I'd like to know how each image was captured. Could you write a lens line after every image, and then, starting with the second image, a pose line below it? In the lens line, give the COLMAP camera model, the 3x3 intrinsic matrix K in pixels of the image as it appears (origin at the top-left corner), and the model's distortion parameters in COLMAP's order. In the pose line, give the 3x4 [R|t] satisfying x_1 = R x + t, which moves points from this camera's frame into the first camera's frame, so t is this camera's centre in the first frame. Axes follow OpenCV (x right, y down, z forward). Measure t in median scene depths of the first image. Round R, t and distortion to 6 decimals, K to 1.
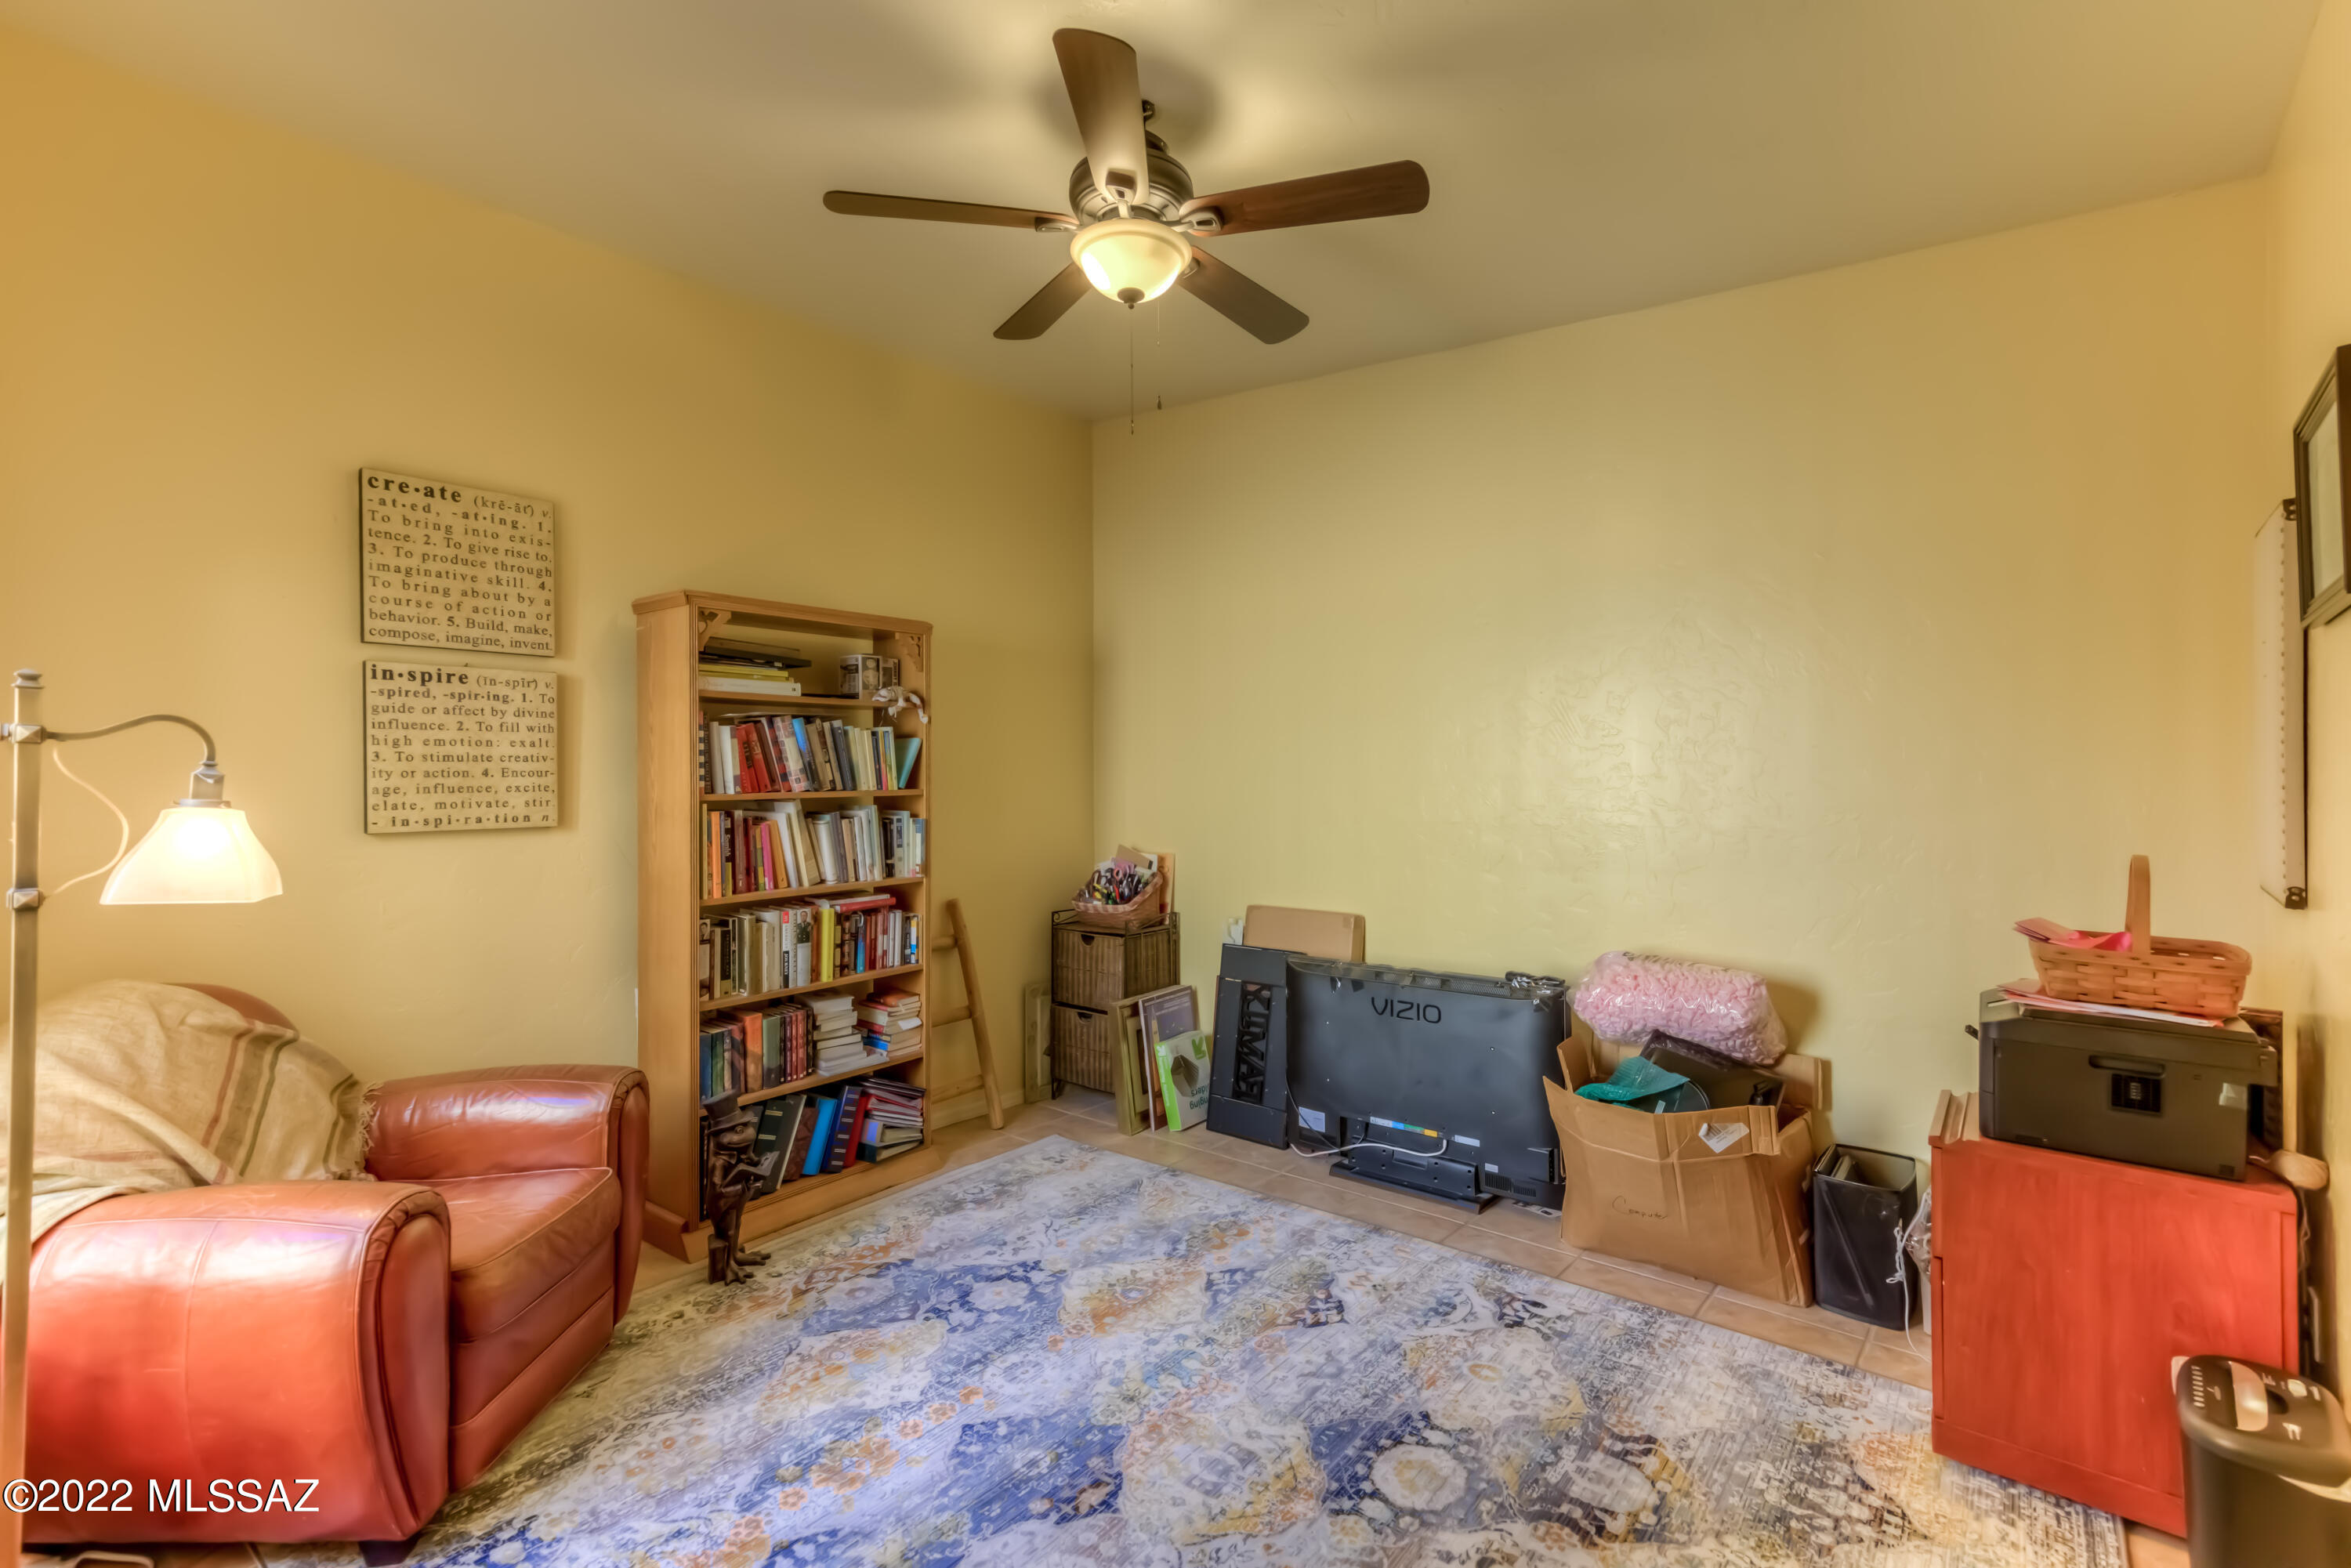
lens RADIAL K [[1121.8, 0, 1168.9], [0, 1121.8, 783.4], [0, 0, 1]] dist [0.022475, -0.000160]
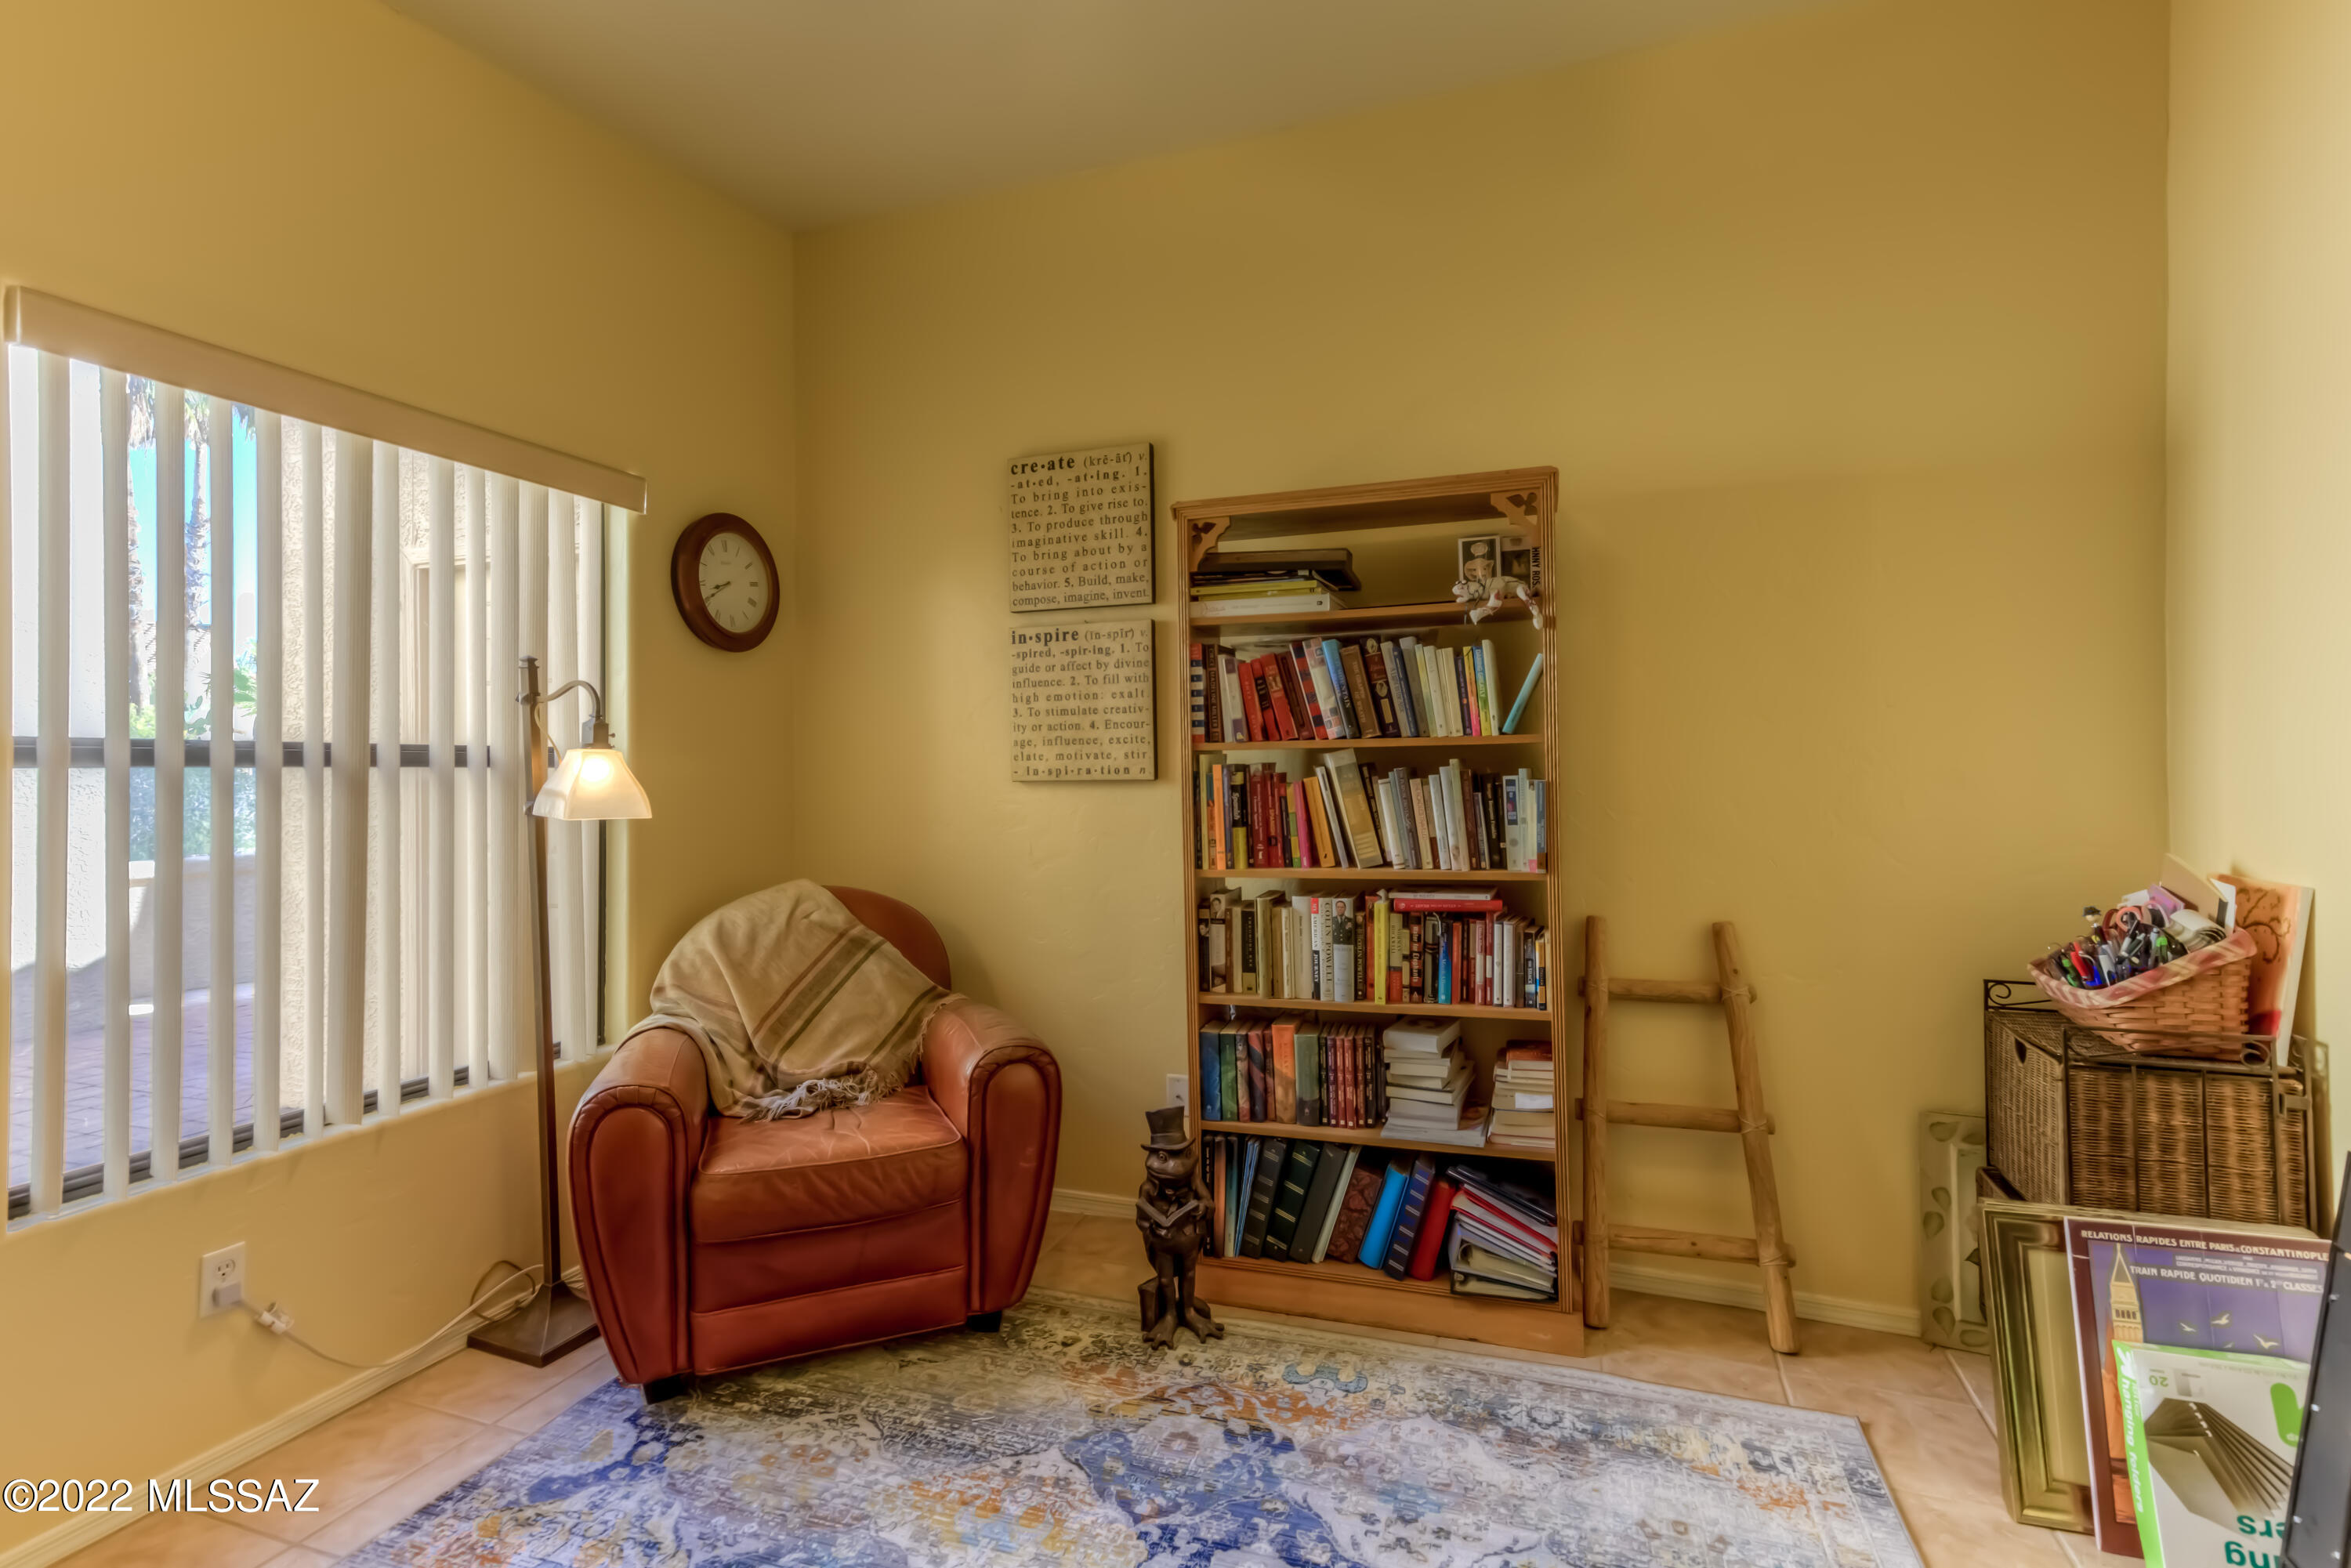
lens RADIAL K [[1121.8, 0, 1179.0], [0, 1121.8, 758.5], [0, 0, 1]] dist [0.022475, -0.000160]
pose [[0.321618, -0.004748, -0.946858, 0.358764], [0.005659, 0.999979, -0.003092, 0.022924], [0.946853, -0.004364, 0.321638, 0.698747]]
